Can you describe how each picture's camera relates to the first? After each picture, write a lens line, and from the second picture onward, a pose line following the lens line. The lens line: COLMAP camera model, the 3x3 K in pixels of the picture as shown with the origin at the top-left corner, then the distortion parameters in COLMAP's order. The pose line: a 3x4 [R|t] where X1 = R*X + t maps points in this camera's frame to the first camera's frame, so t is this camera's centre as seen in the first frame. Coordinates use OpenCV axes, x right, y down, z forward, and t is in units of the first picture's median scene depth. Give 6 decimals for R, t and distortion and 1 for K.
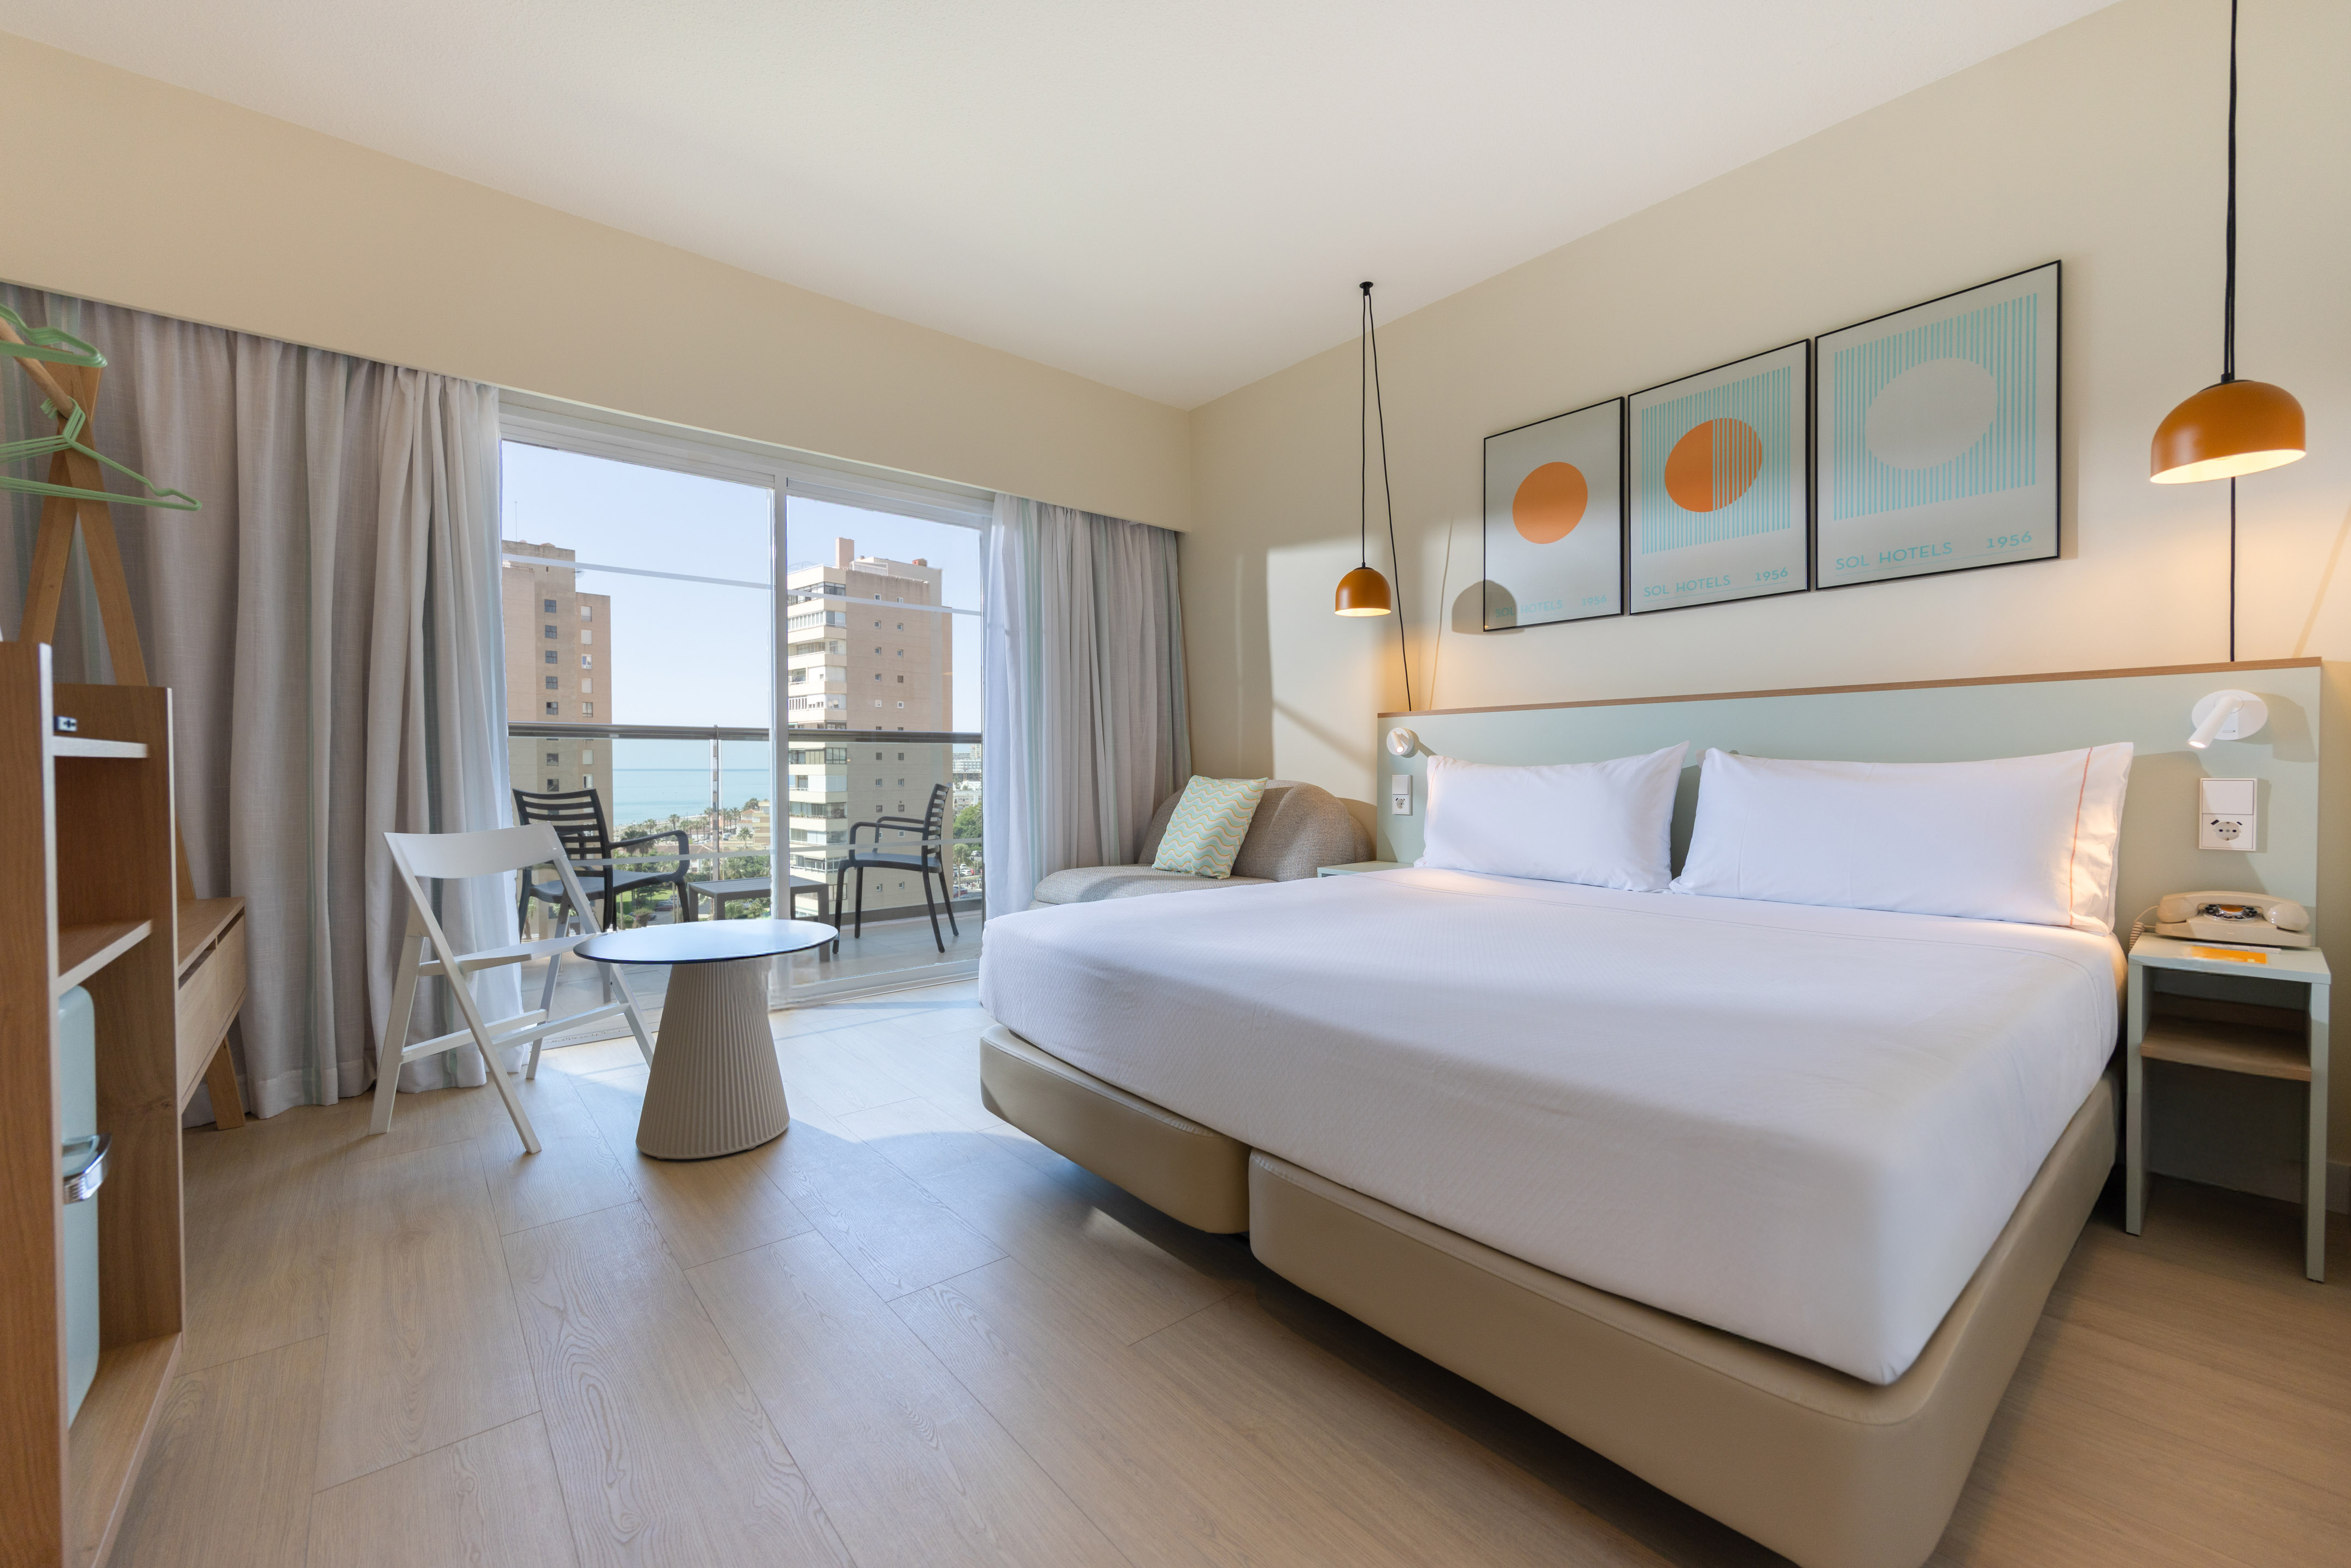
lens RADIAL K [[962.2, 0, 1141.1], [0, 962.2, 786.7], [0, 0, 1]] dist [-0.000005, 0.000414]
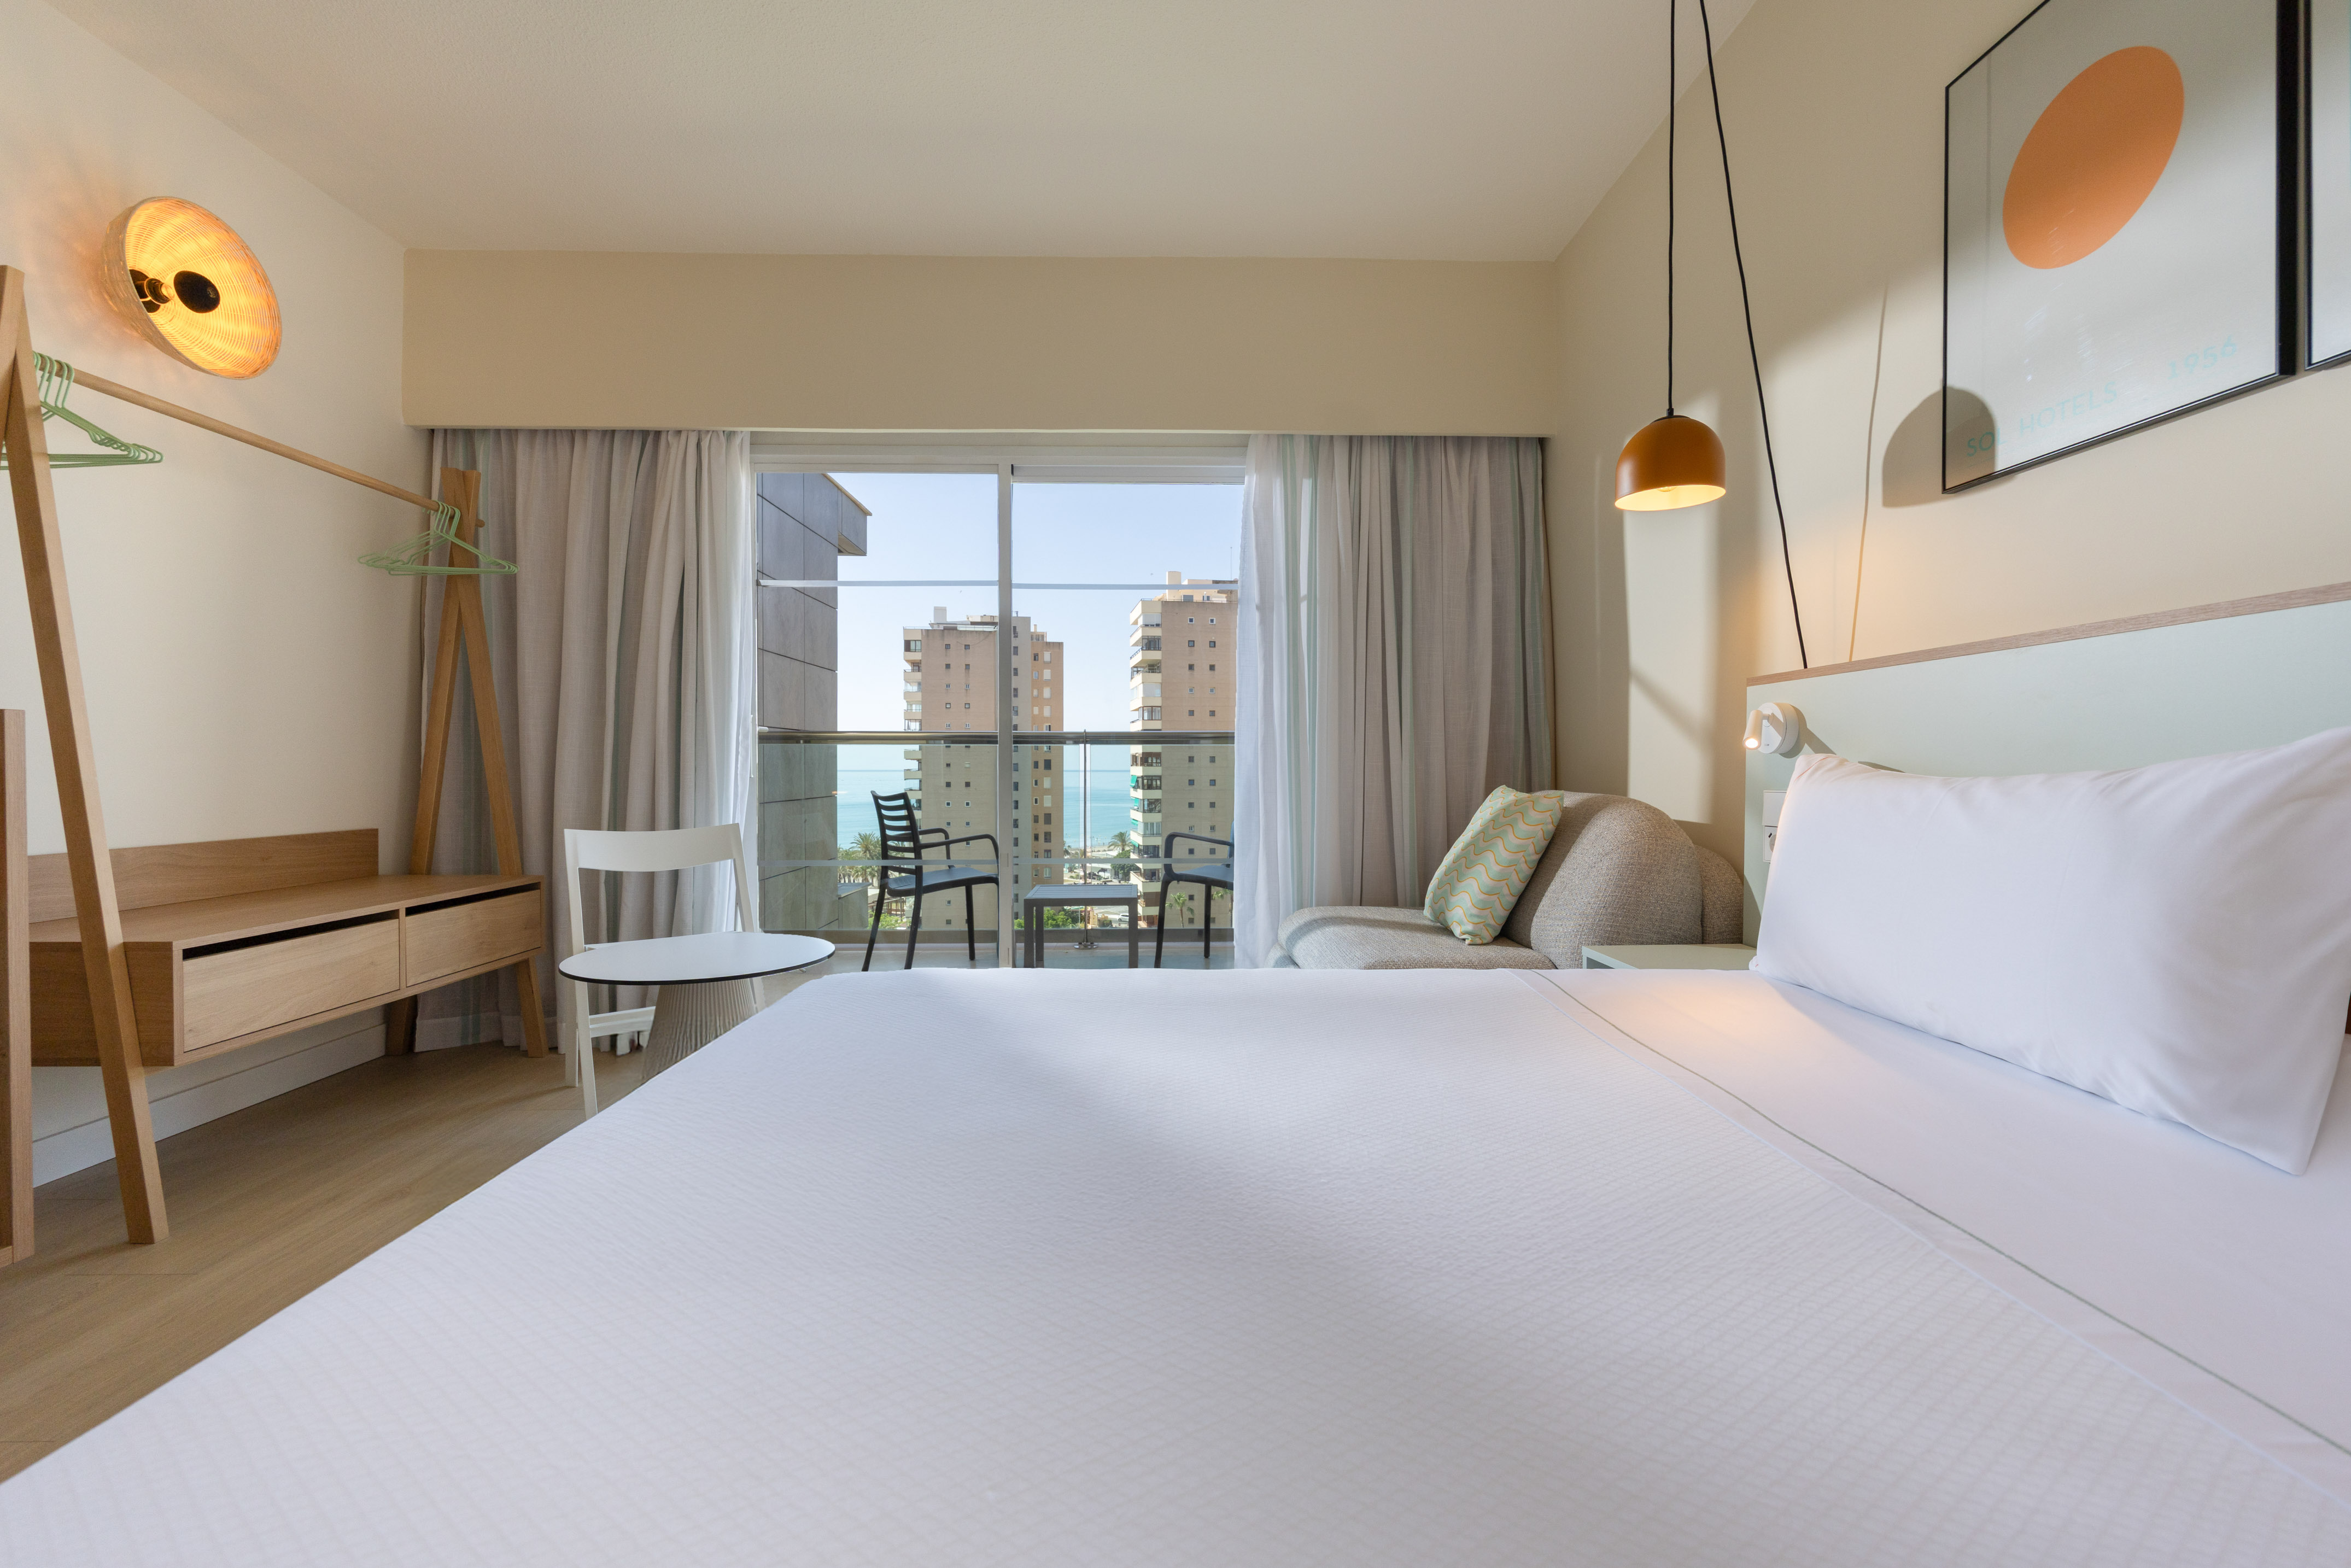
lens RADIAL K [[962.2, 0, 1141.1], [0, 962.2, 786.7], [0, 0, 1]] dist [-0.000005, 0.000414]
pose [[0.783723, 0.011034, -0.621013, 0.329438], [-0.012289, 0.999922, 0.002258, -0.010987], [0.620989, 0.005862, 0.783797, 0.358032]]
